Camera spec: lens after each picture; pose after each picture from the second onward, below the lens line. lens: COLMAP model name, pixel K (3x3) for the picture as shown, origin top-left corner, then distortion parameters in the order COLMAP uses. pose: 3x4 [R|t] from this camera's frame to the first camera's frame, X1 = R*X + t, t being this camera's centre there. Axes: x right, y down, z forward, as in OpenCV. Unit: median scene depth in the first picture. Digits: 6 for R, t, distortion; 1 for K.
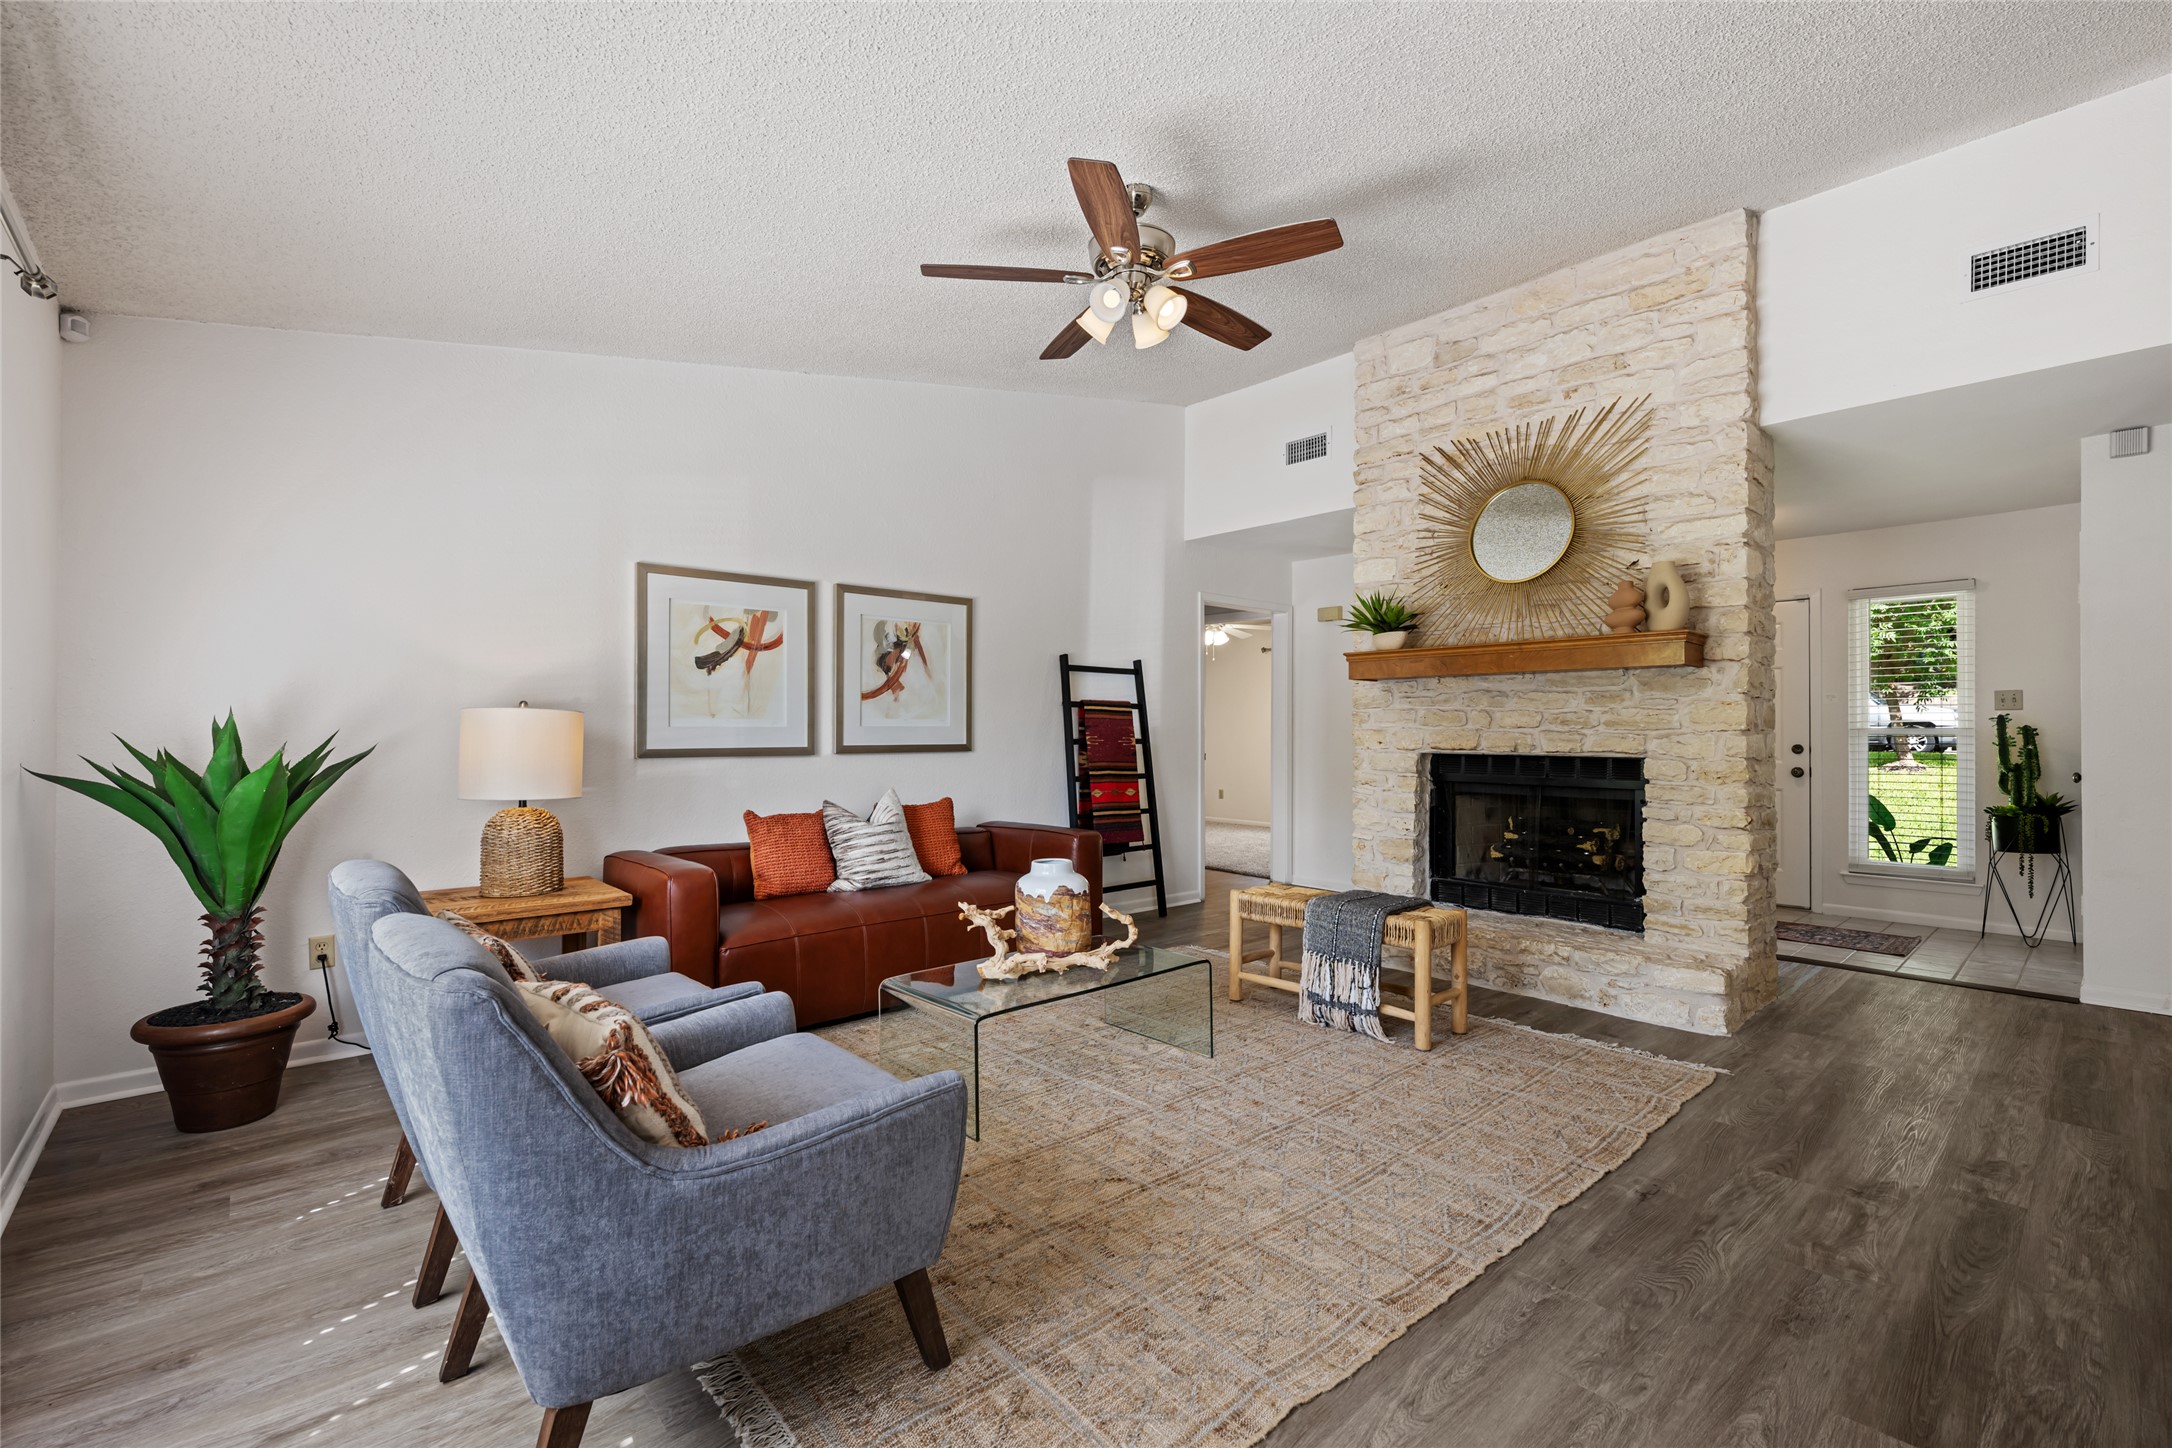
lens RADIAL K [[934.7, 0, 1087.4], [0, 934.7, 724.0], [0, 0, 1]] dist [-0.000715, -0.001400]
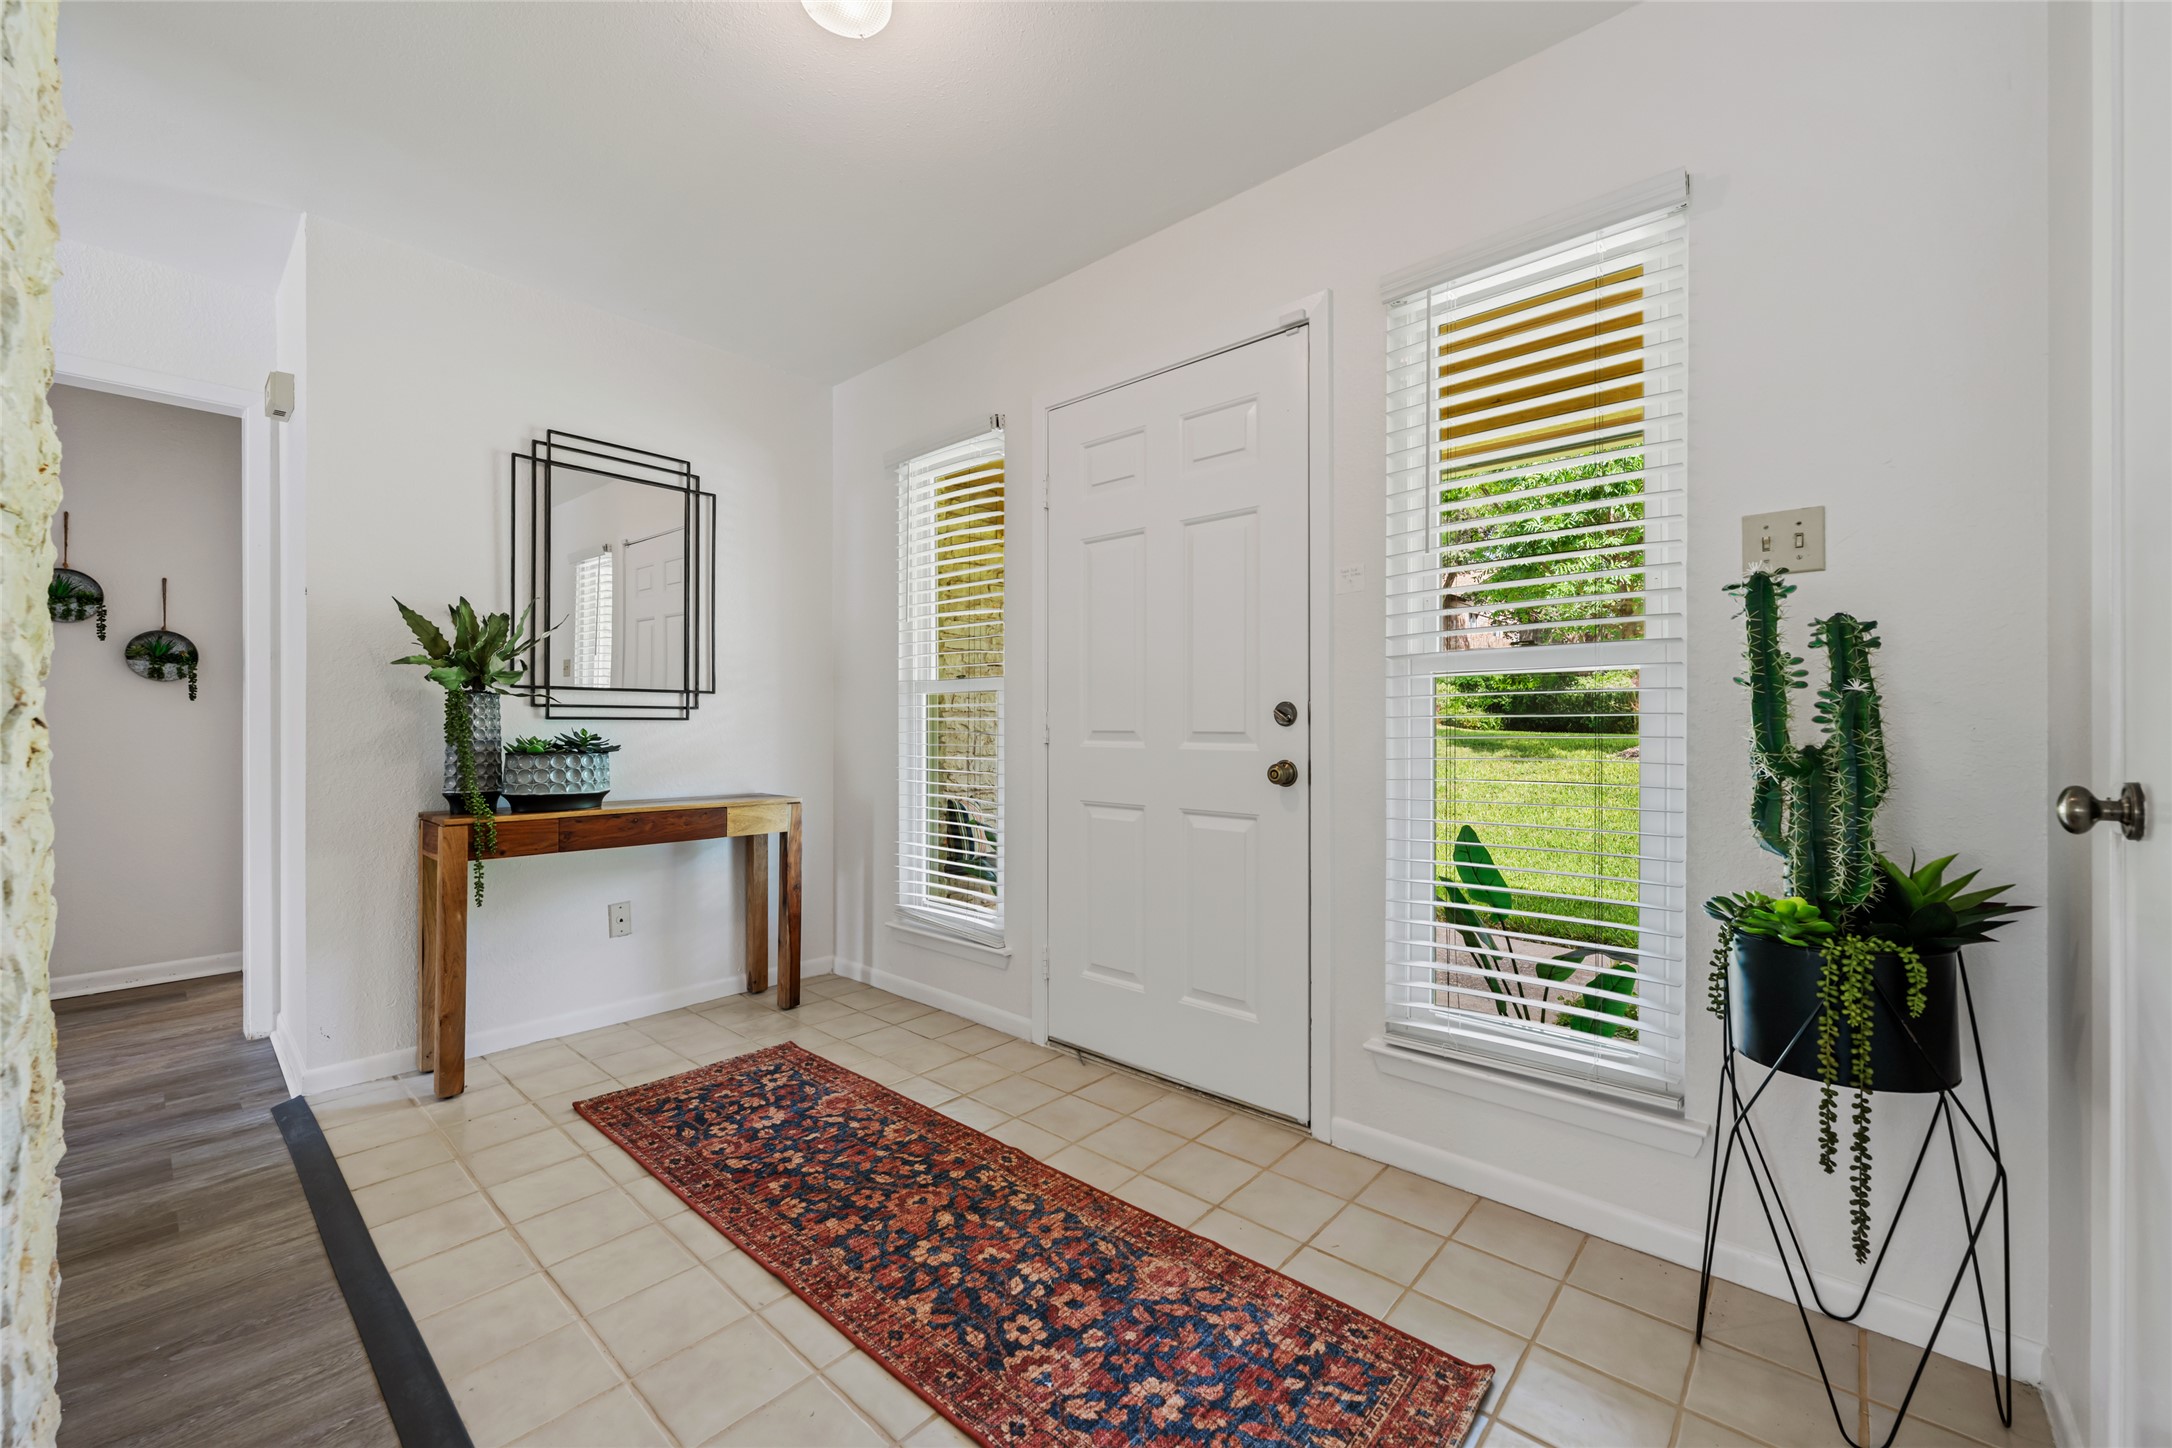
lens RADIAL K [[863.3, 0, 1075.7], [0, 863.3, 726.3], [0, 0, 1]] dist [-0.000434, -0.000018]
pose [[0.994504, -0.008920, 0.104314, 0.835408], [0.007393, 0.999860, 0.015017, 0.033865], [-0.104434, -0.014163, 0.994431, 0.852801]]
